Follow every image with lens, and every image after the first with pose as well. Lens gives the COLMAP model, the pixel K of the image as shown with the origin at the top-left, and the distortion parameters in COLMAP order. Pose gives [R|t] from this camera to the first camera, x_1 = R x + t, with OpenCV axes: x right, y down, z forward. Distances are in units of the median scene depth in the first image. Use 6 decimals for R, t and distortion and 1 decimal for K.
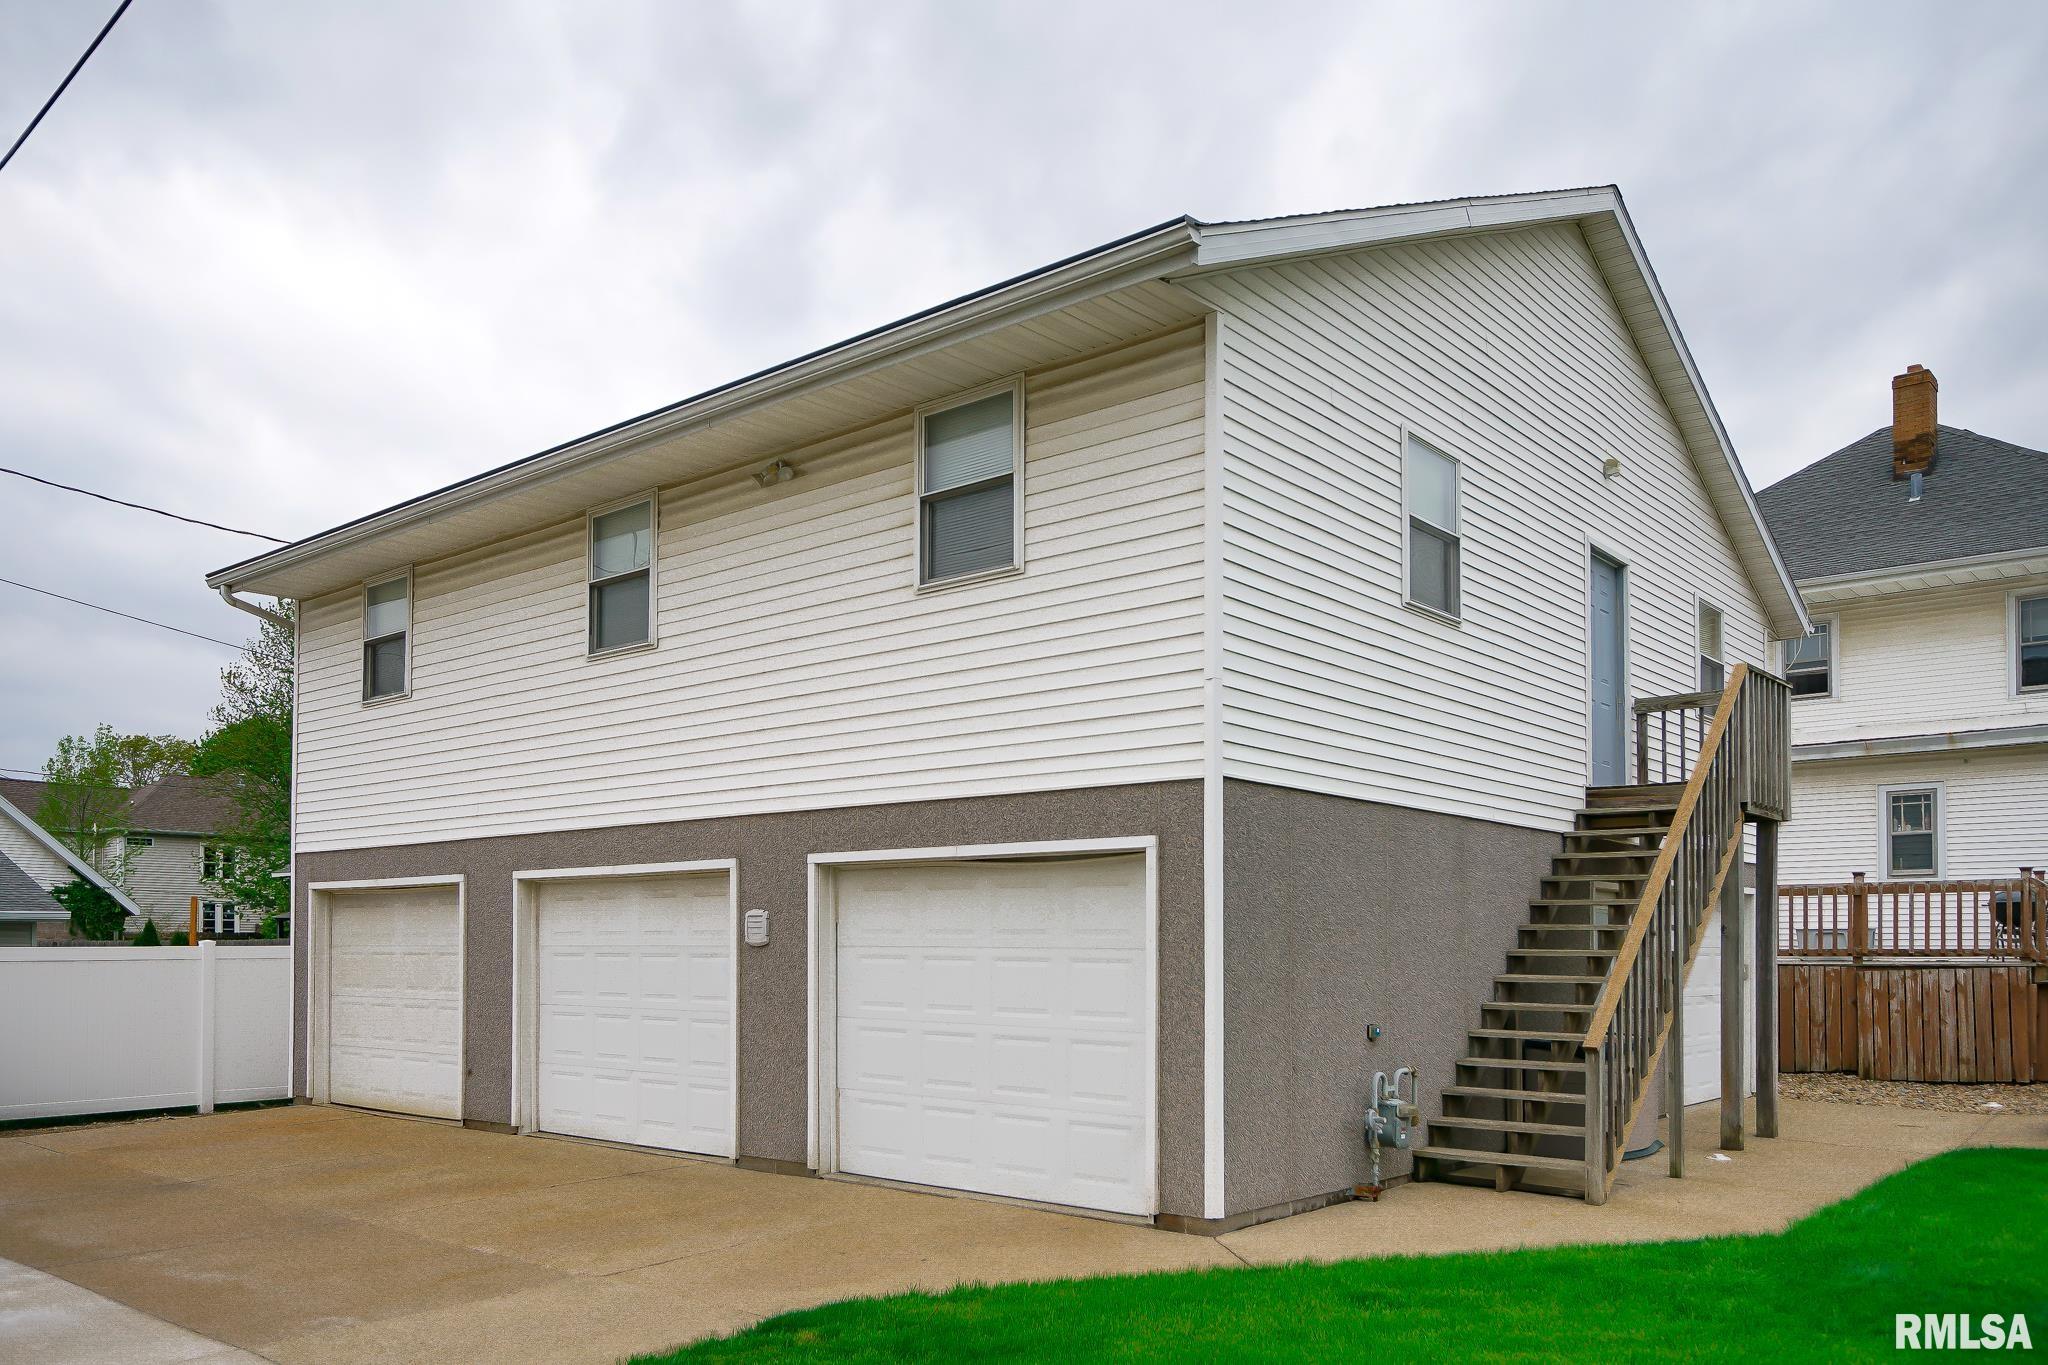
lens RADIAL K [[1555.6, 0, 1027.4], [0, 1555.6, 934.6], [0, 0, 1]] dist [0.005580, 0.008492]
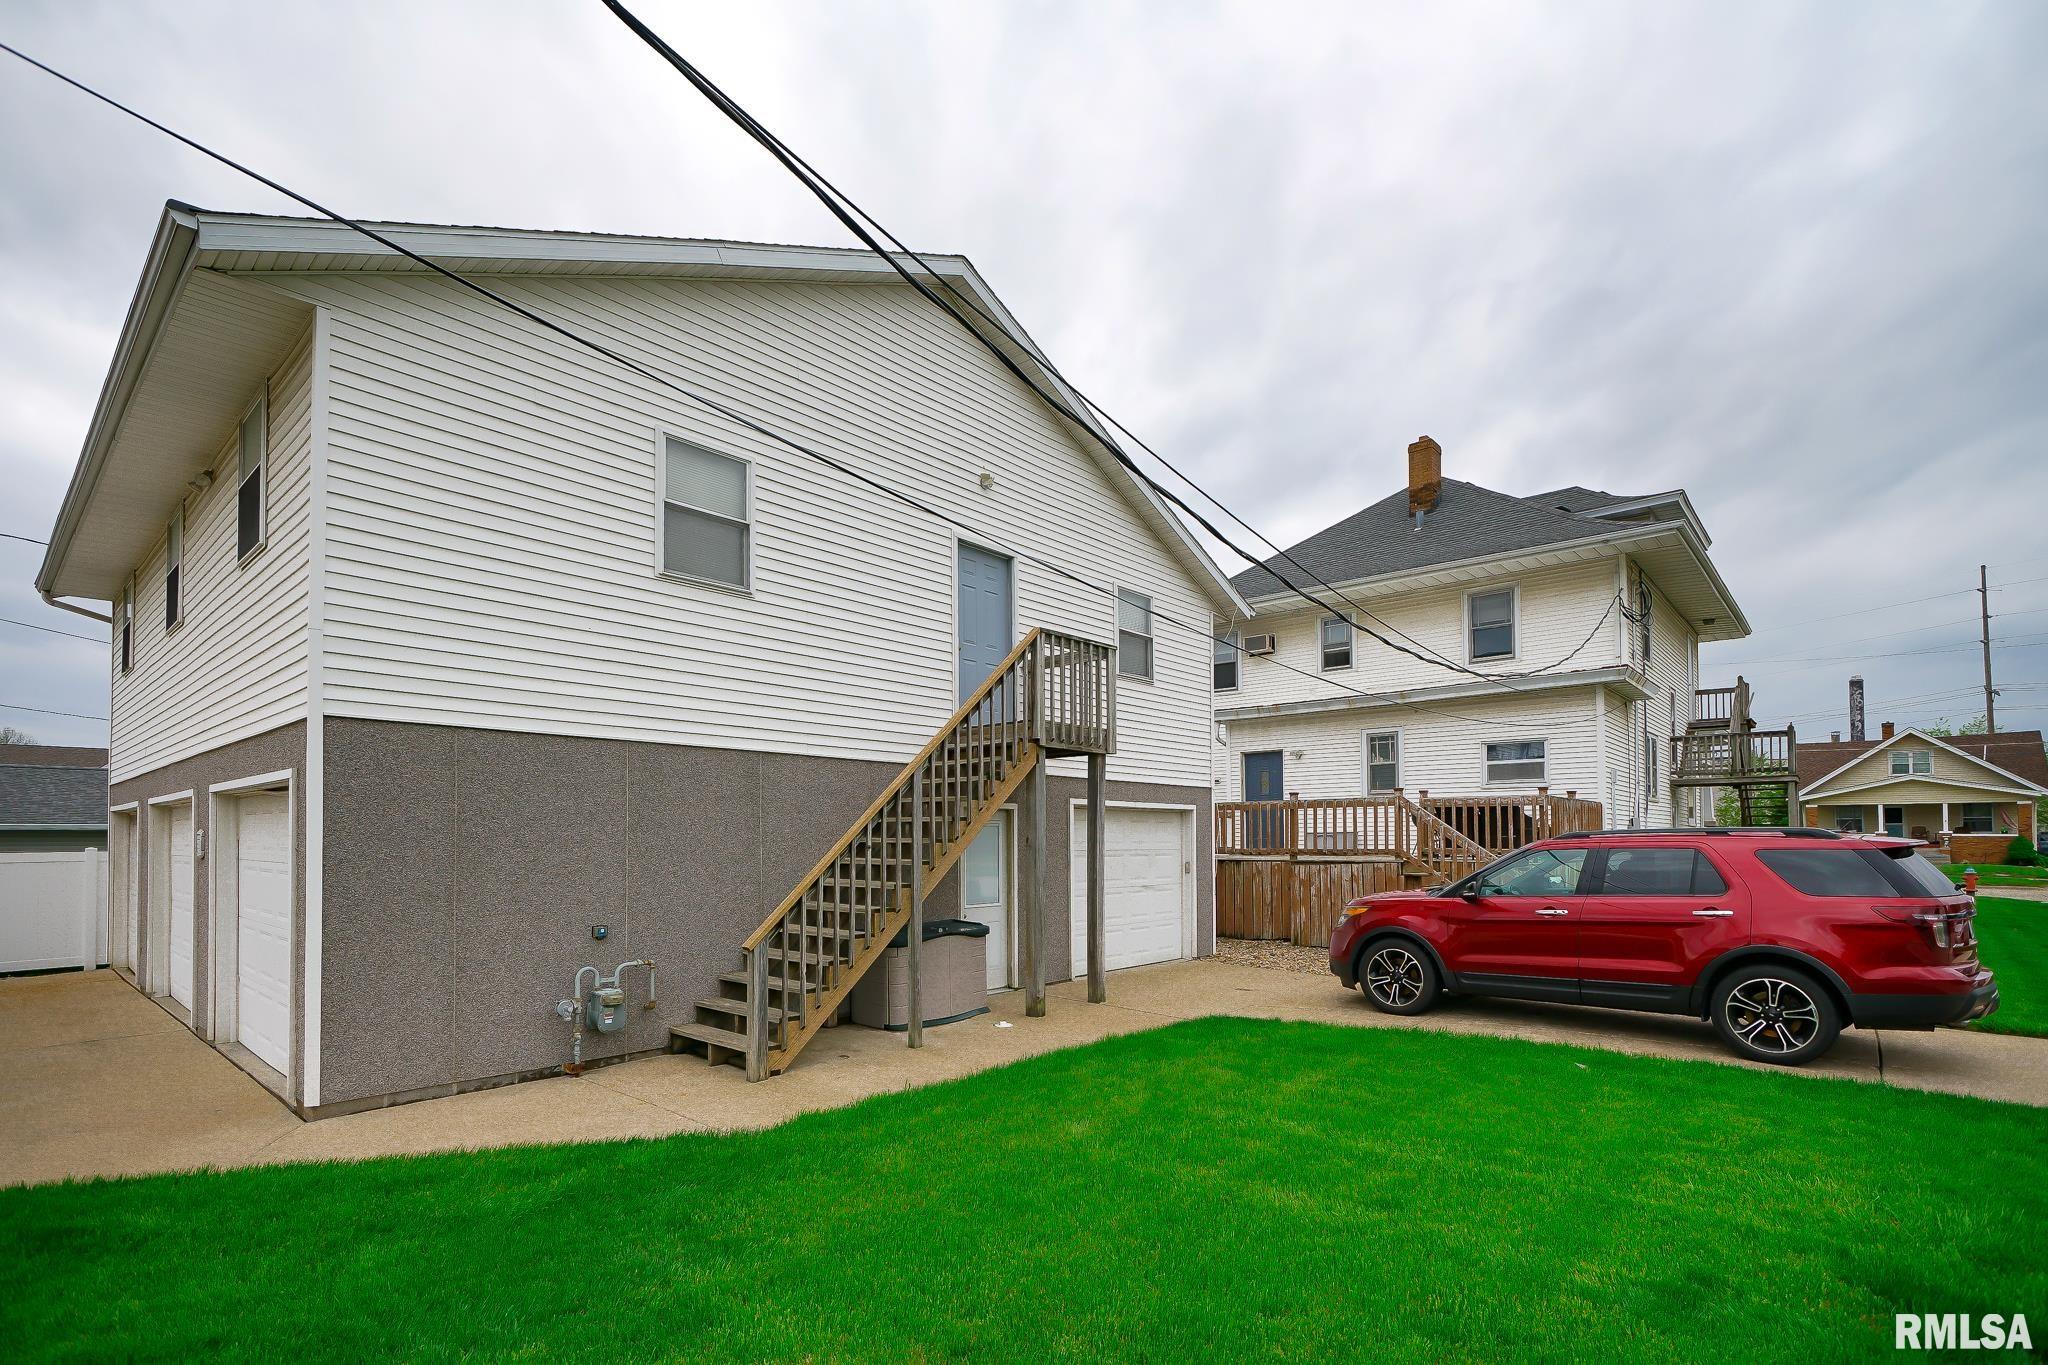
lens RADIAL K [[961.4, 0, 1014.5], [0, 961.4, 832.3], [0, 0, 1]] dist [-0.004803, -0.000246]
pose [[0.999398, -0.004430, -0.034405, 0.374903], [0.004480, 0.999989, 0.001371, -0.008661], [0.034399, -0.001524, 0.999407, 0.183213]]
